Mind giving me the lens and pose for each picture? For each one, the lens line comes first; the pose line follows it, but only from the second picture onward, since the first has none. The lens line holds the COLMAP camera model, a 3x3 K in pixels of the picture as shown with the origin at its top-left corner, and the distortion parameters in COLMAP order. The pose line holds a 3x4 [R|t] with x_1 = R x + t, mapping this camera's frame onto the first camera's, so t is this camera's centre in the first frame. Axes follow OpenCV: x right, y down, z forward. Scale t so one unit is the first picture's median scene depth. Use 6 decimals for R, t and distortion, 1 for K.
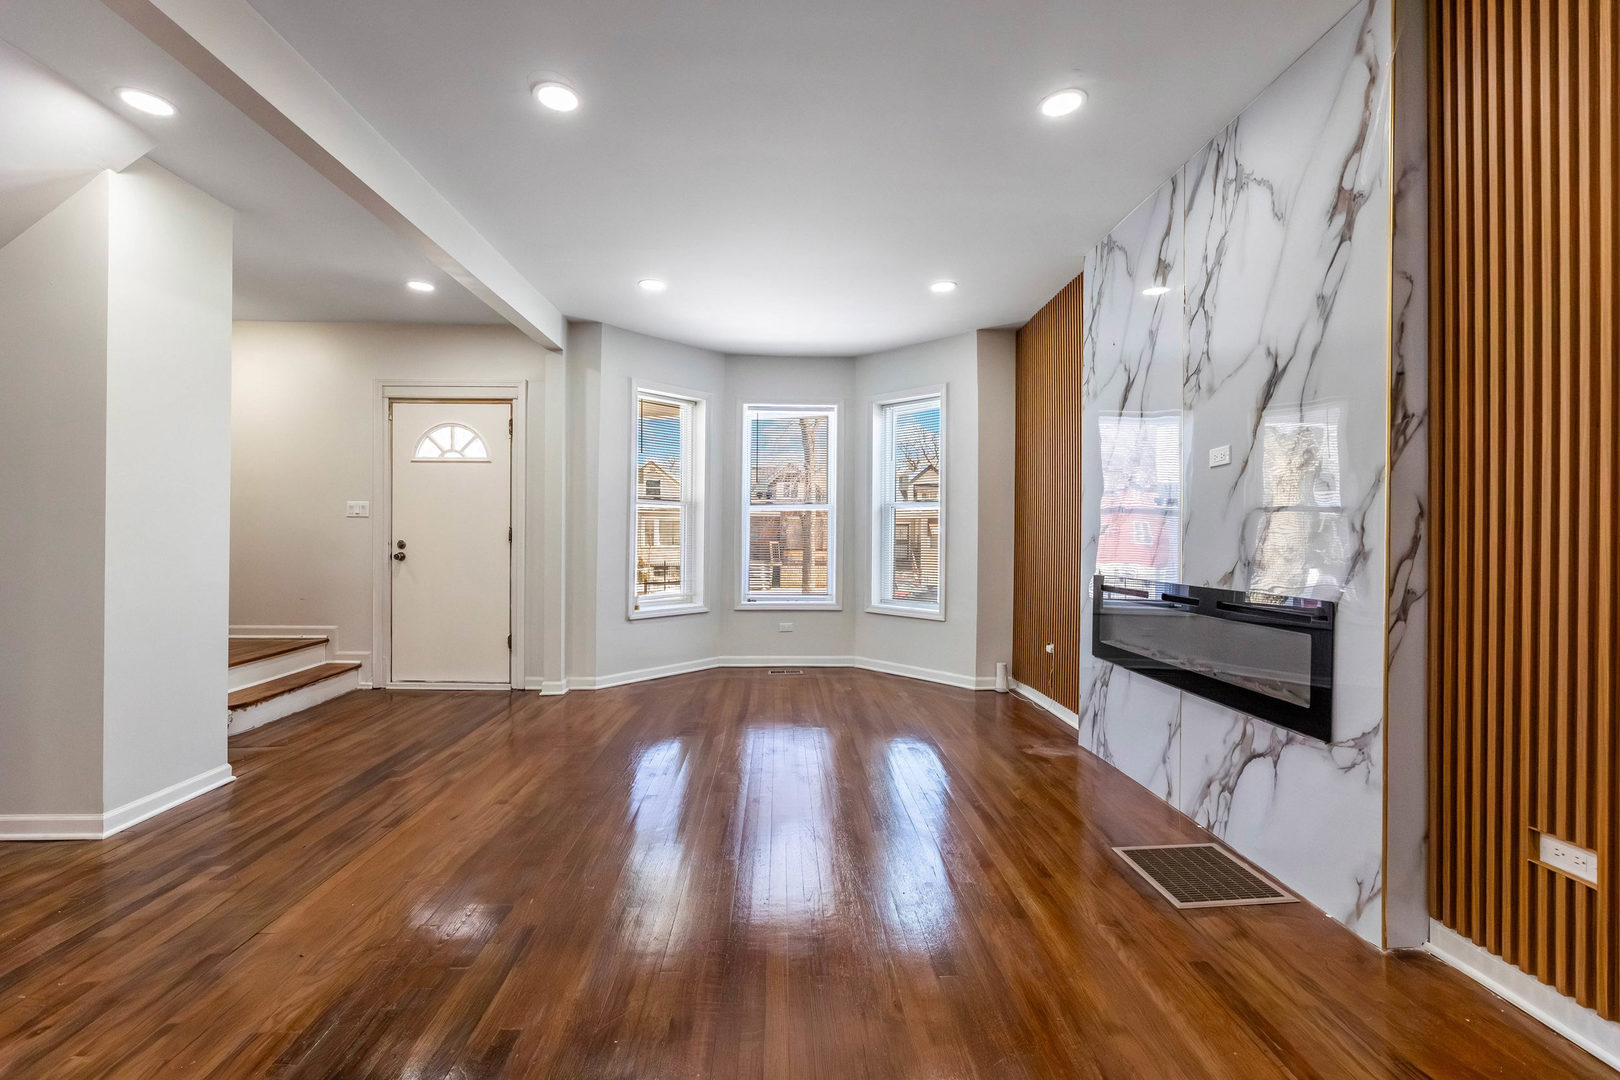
lens RADIAL K [[658.0, 0, 798.8], [0, 658.0, 537.5], [0, 0, 1]] dist [-0.000916, -0.000343]
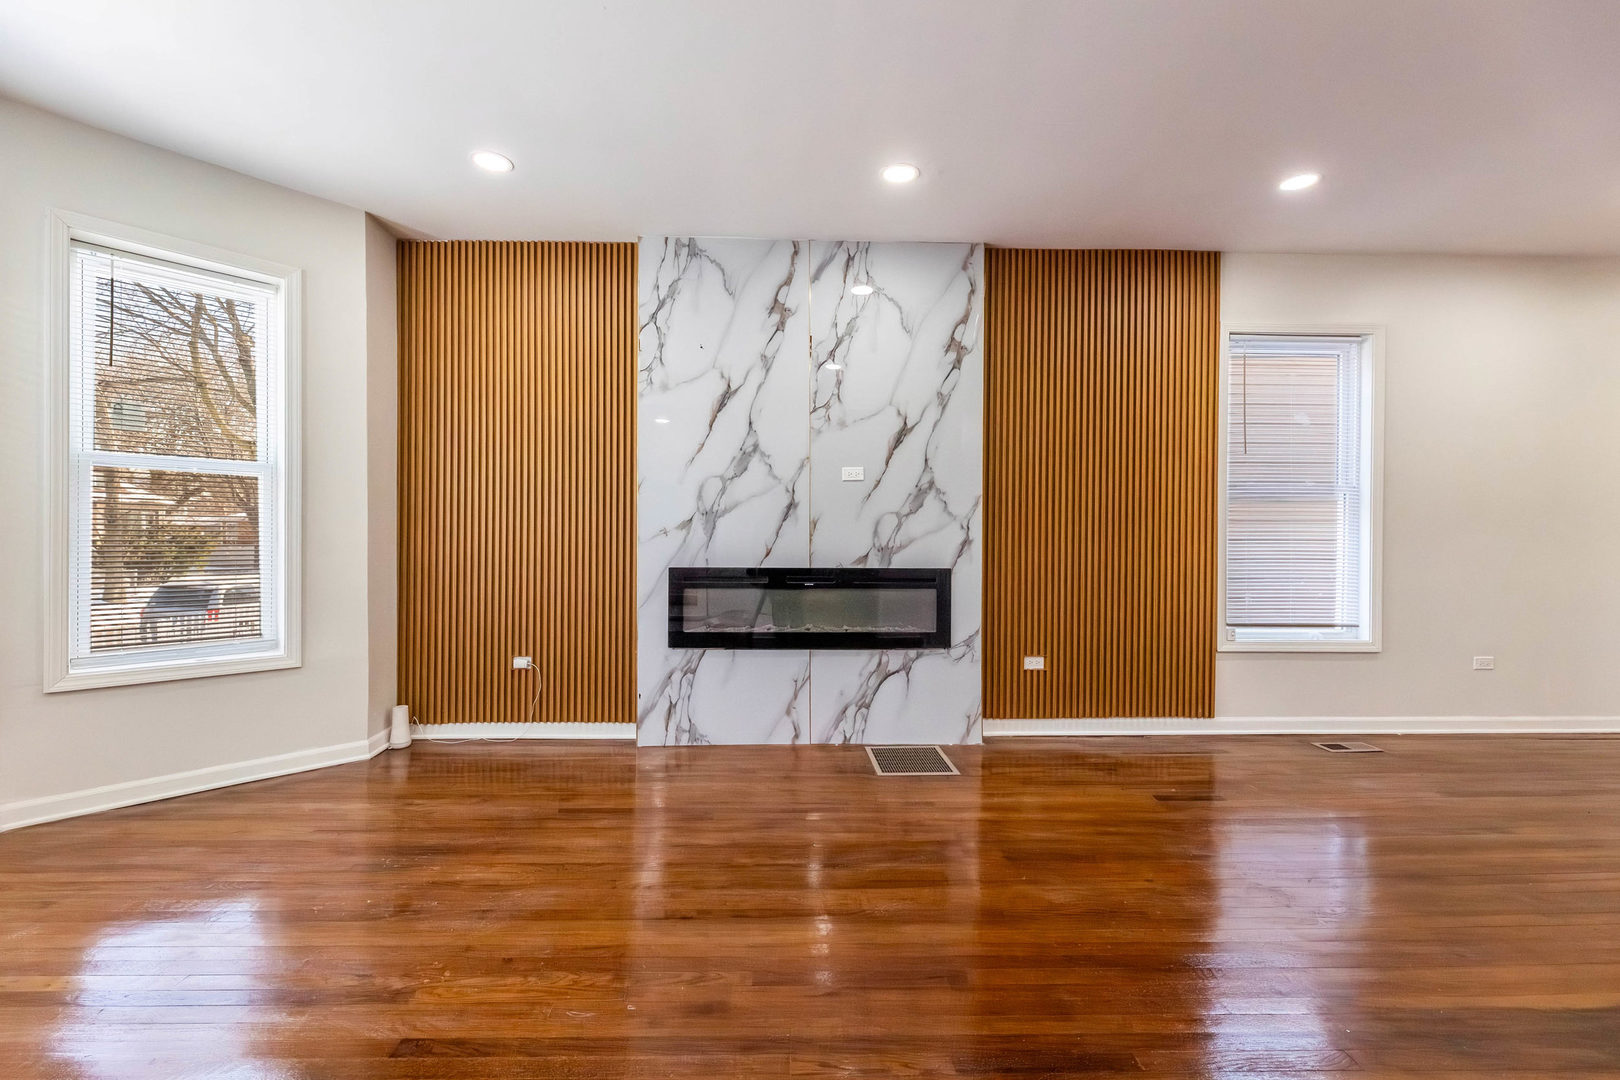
lens RADIAL K [[658.0, 0, 798.8], [0, 658.0, 537.5], [0, 0, 1]] dist [-0.000916, -0.000343]
pose [[-0.003785, -0.006332, 0.999973, -0.796443], [-0.008307, 0.999946, 0.006300, 0.004823], [-0.999958, -0.008283, -0.003837, 1.165578]]
